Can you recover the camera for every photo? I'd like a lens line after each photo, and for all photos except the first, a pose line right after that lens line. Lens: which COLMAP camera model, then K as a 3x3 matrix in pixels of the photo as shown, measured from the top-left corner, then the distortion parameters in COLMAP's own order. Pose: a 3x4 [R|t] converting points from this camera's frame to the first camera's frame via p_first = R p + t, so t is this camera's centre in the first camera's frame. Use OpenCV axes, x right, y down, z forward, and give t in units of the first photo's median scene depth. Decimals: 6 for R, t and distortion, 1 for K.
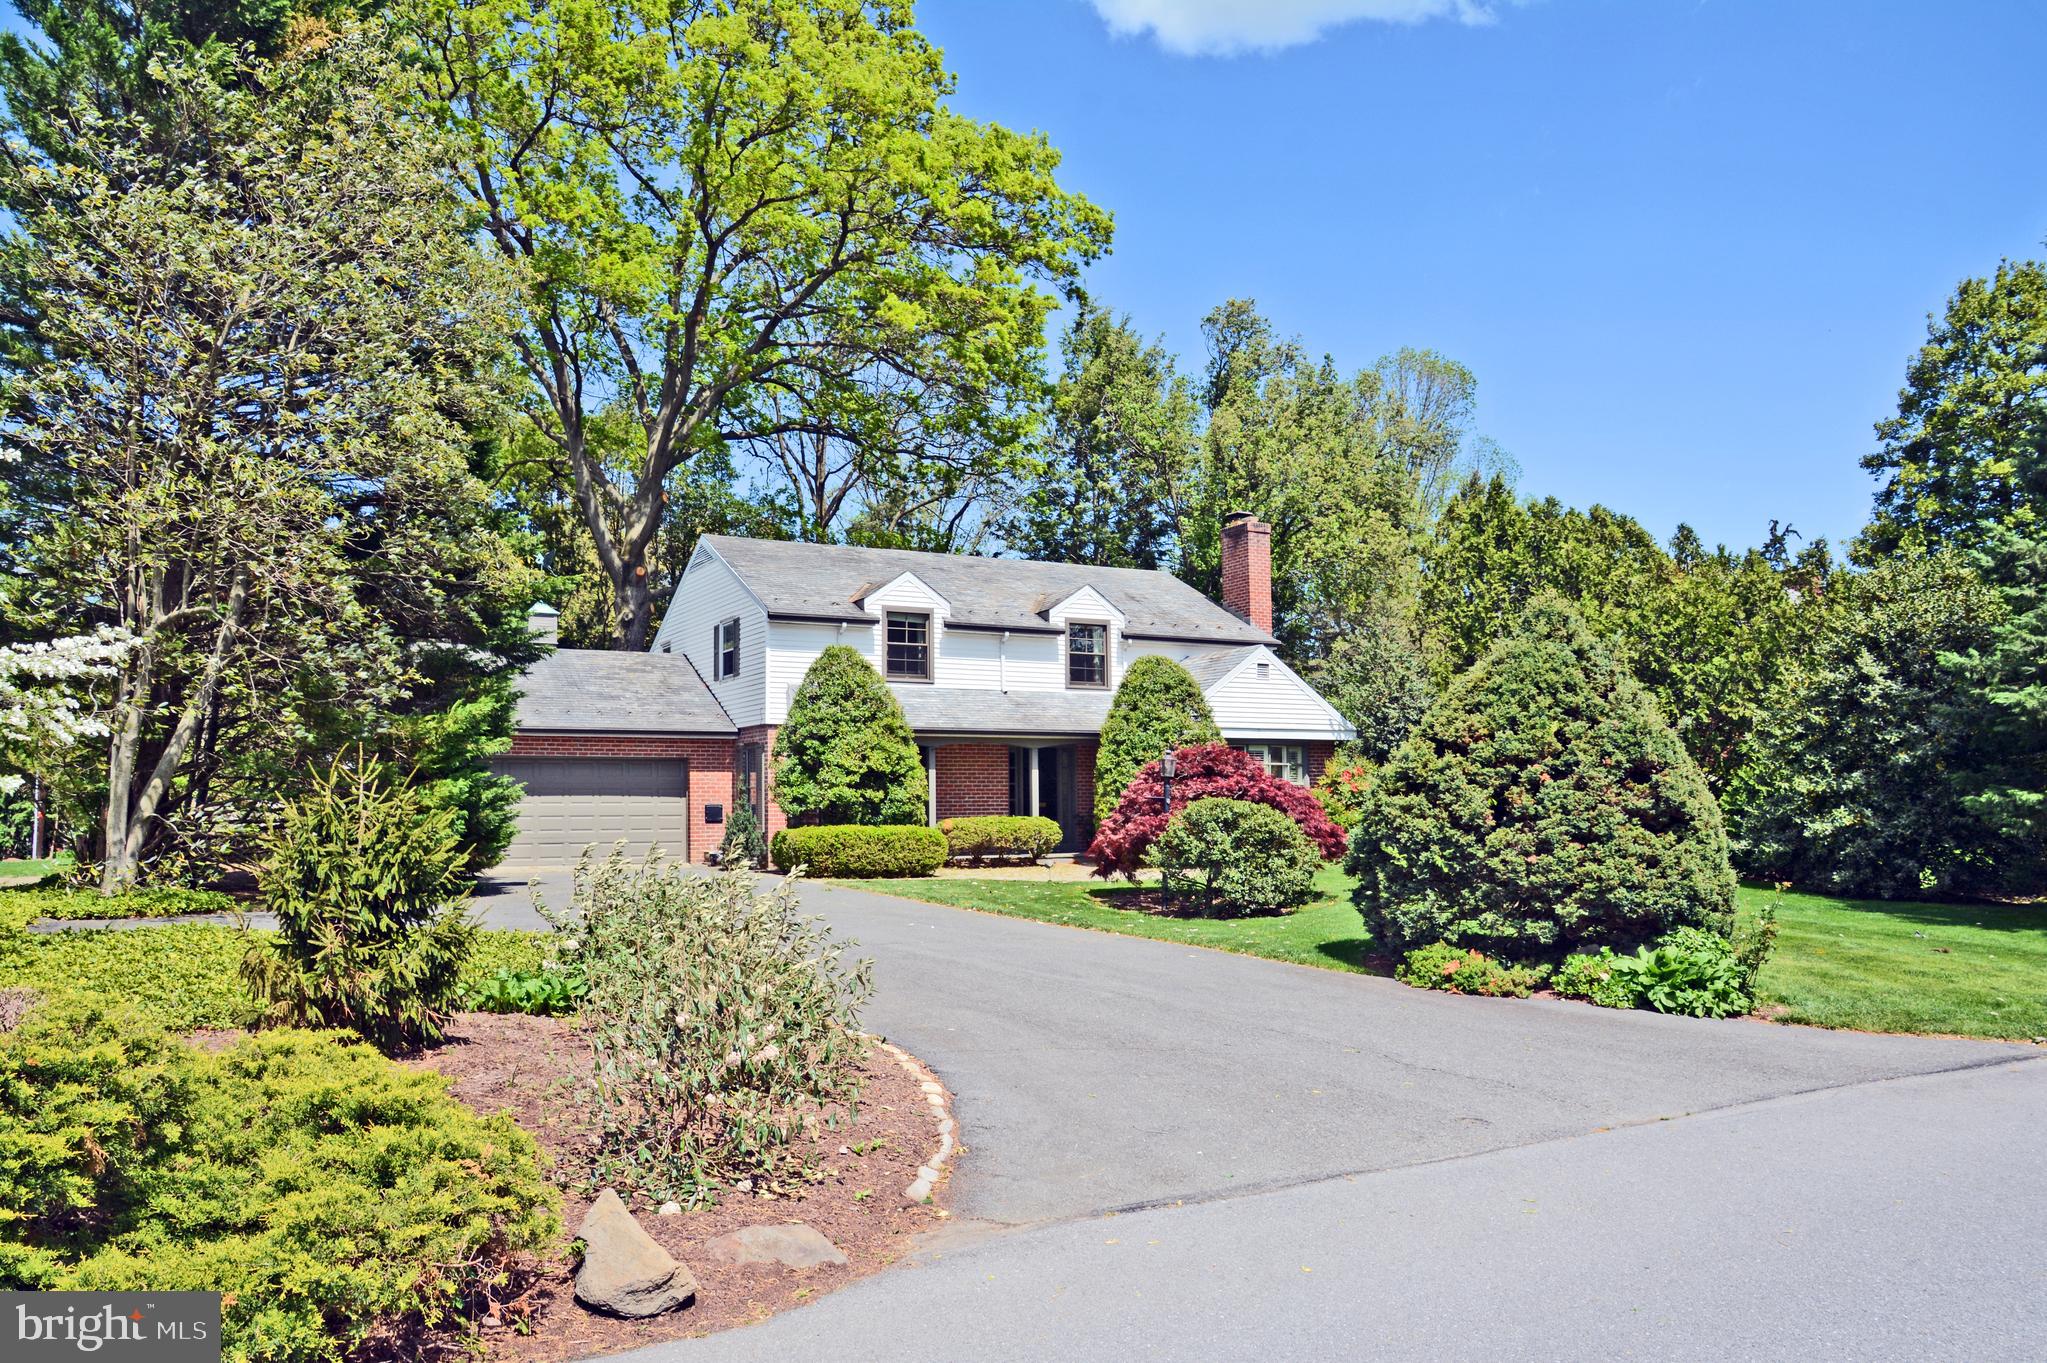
lens RADIAL K [[1526.8, 0, 1020.5], [0, 1526.8, 715.8], [0, 0, 1]] dist [-0.103370, 0.012440]
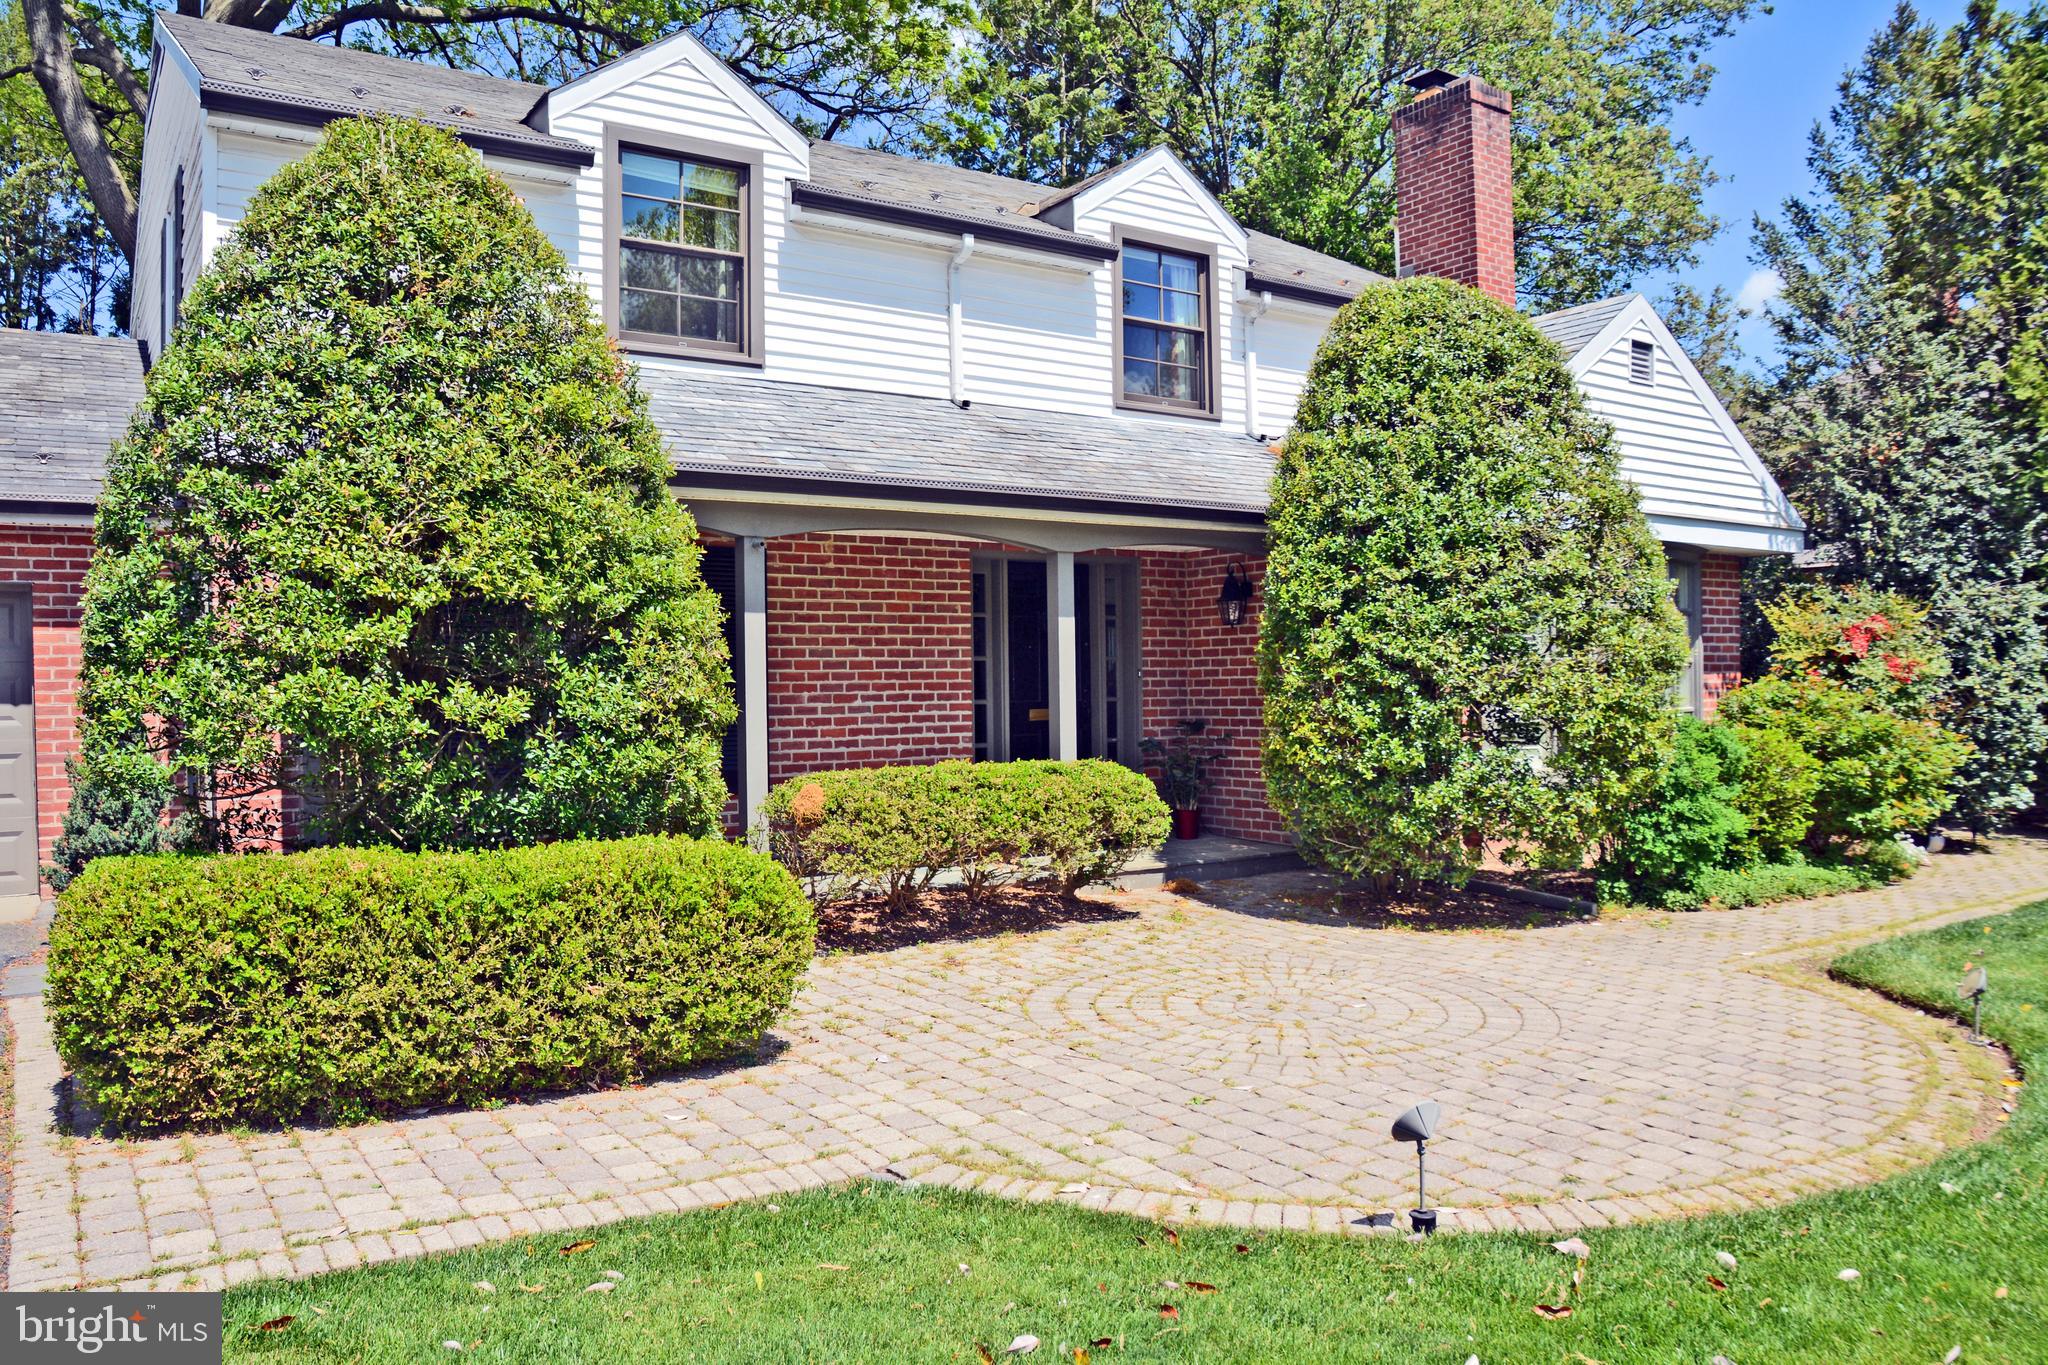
lens RADIAL K [[1495.5, 0, 990.0], [0, 1495.5, 703.8], [0, 0, 1]] dist [-0.129593, 0.086939]
pose [[0.996672, -0.004260, 0.081410, -0.035858], [-0.001636, 0.997388, 0.072213, 0.032602], [-0.081505, -0.072106, 0.994061, 0.712538]]
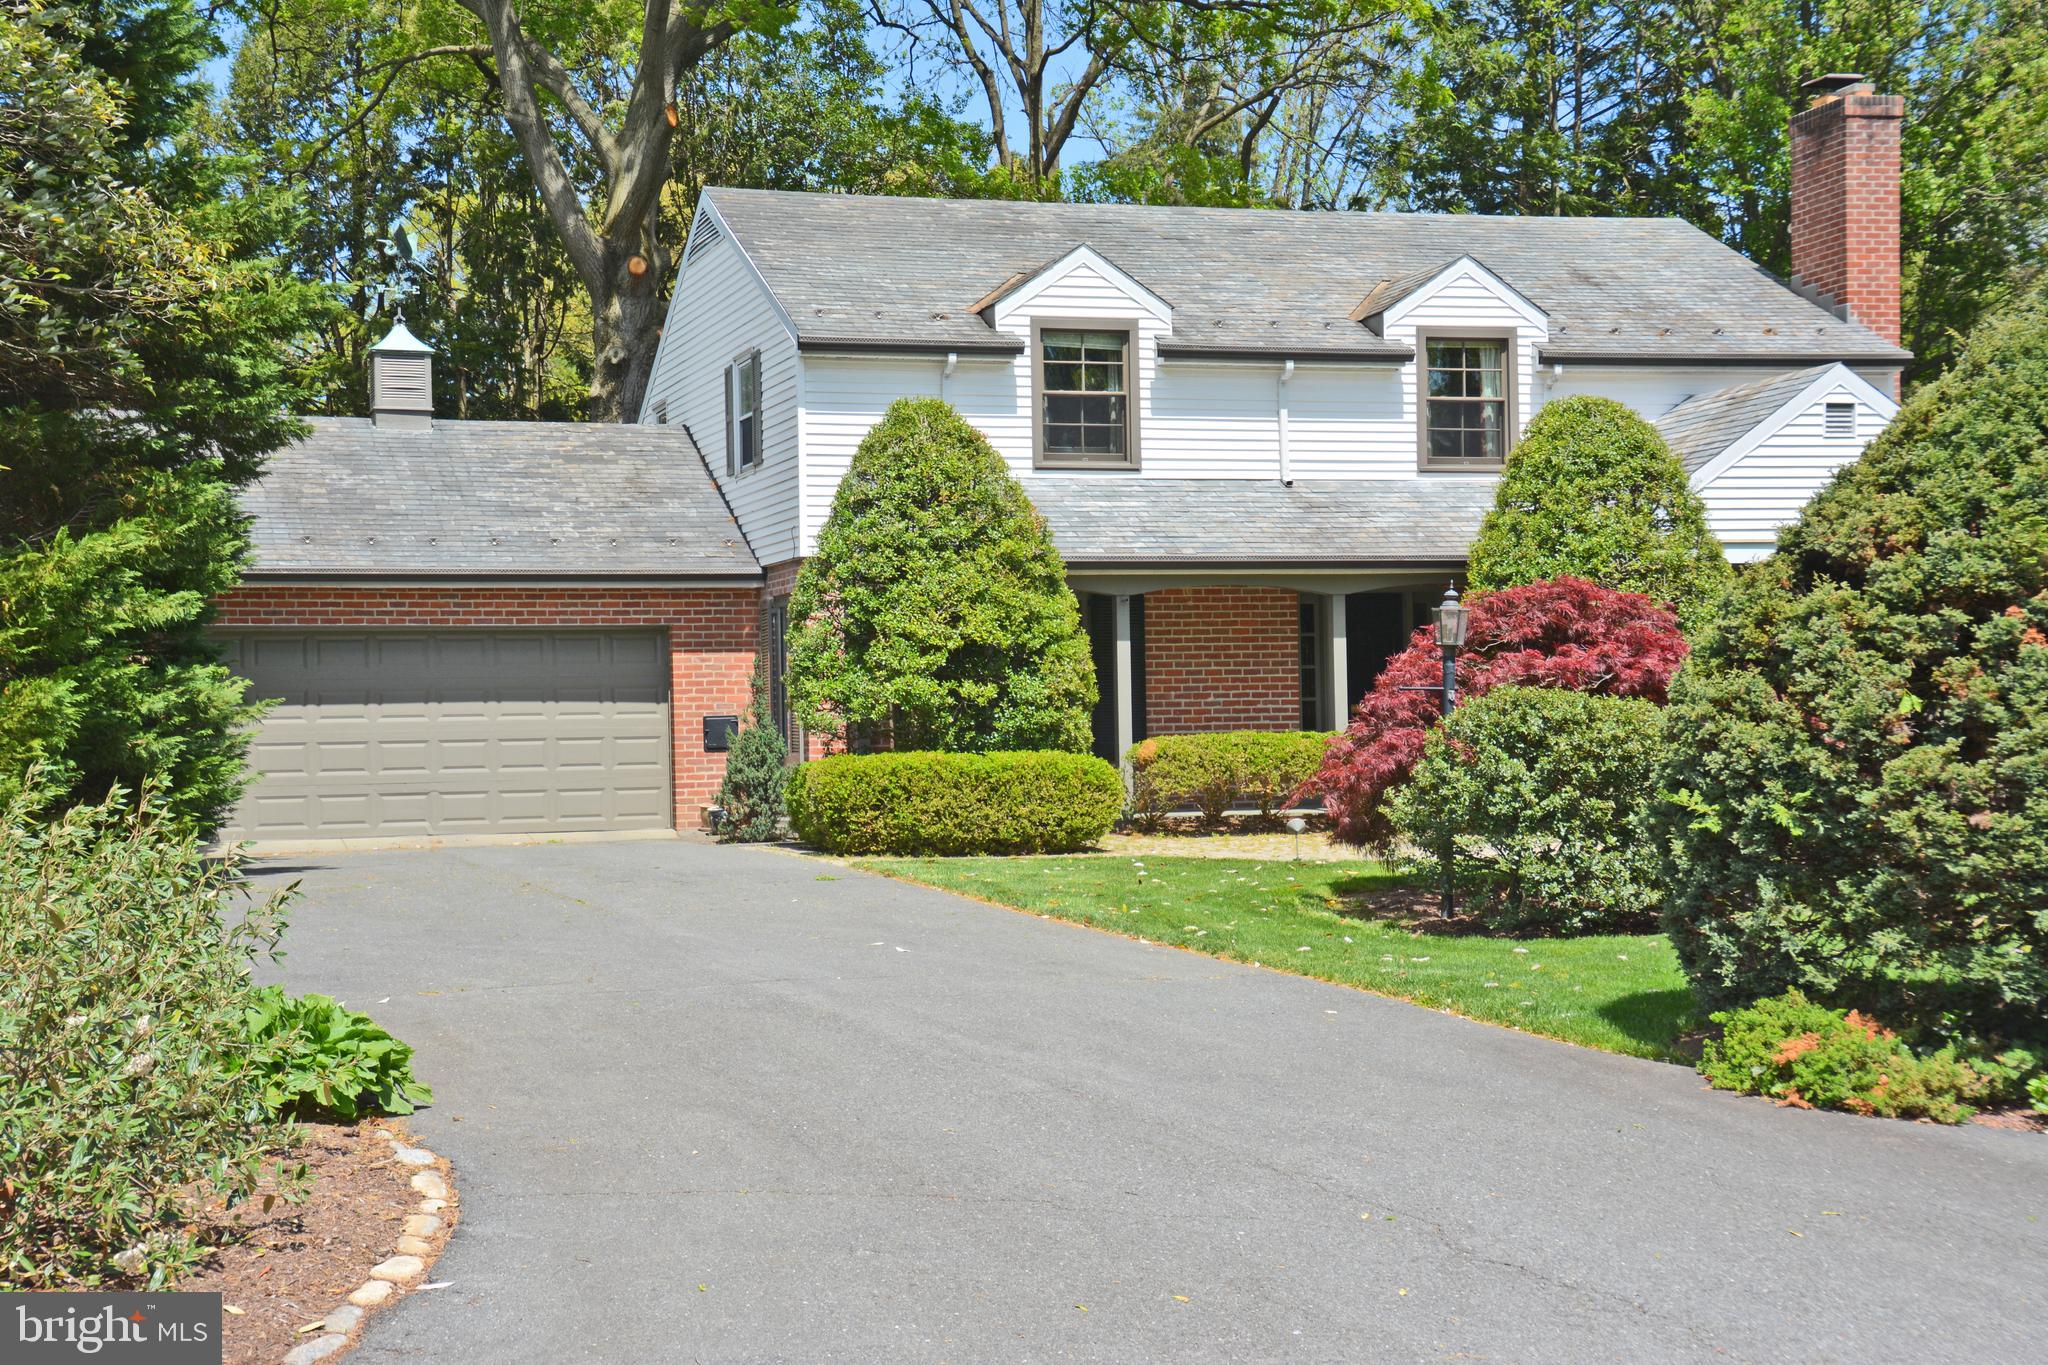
lens RADIAL K [[2997.1, 0, 992.0], [0, 2997.1, 682.6], [0, 0, 1]] dist [0.230160, 0.073050]
pose [[0.979741, -0.012672, -0.199867, 0.099777], [0.022089, 0.998745, 0.044956, 0.003570], [0.199046, -0.048460, 0.978791, 0.020253]]
